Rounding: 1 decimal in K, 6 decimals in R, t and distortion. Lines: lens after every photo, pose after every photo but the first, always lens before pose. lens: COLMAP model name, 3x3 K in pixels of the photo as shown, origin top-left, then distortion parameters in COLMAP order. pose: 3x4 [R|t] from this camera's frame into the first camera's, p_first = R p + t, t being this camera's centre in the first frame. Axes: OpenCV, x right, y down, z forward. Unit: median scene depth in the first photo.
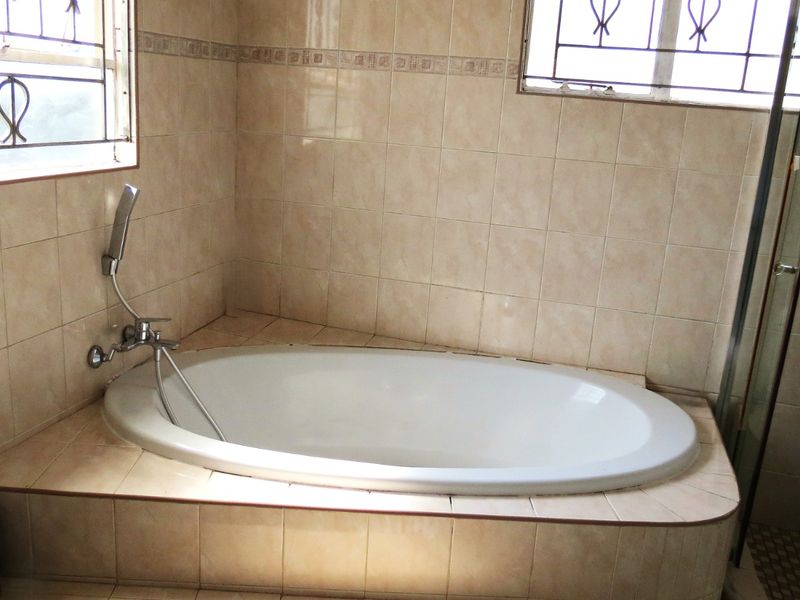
lens RADIAL K [[765.5, 0, 400.0], [0, 765.5, 300.0], [0, 0, 1]] dist [-0.028672, 0.004343]
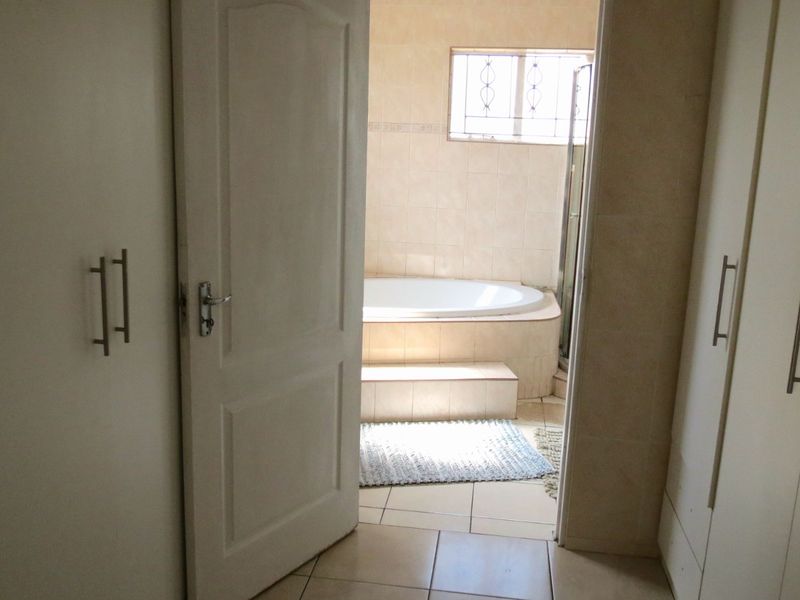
lens RADIAL K [[765.5, 0, 400.0], [0, 765.5, 300.0], [0, 0, 1]] dist [-0.028672, 0.004343]
pose [[0.990011, -0.056924, 0.128991, -0.247440], [0.064605, 0.996329, -0.056160, 0.244516], [-0.125321, 0.063932, 0.990054, -0.924411]]
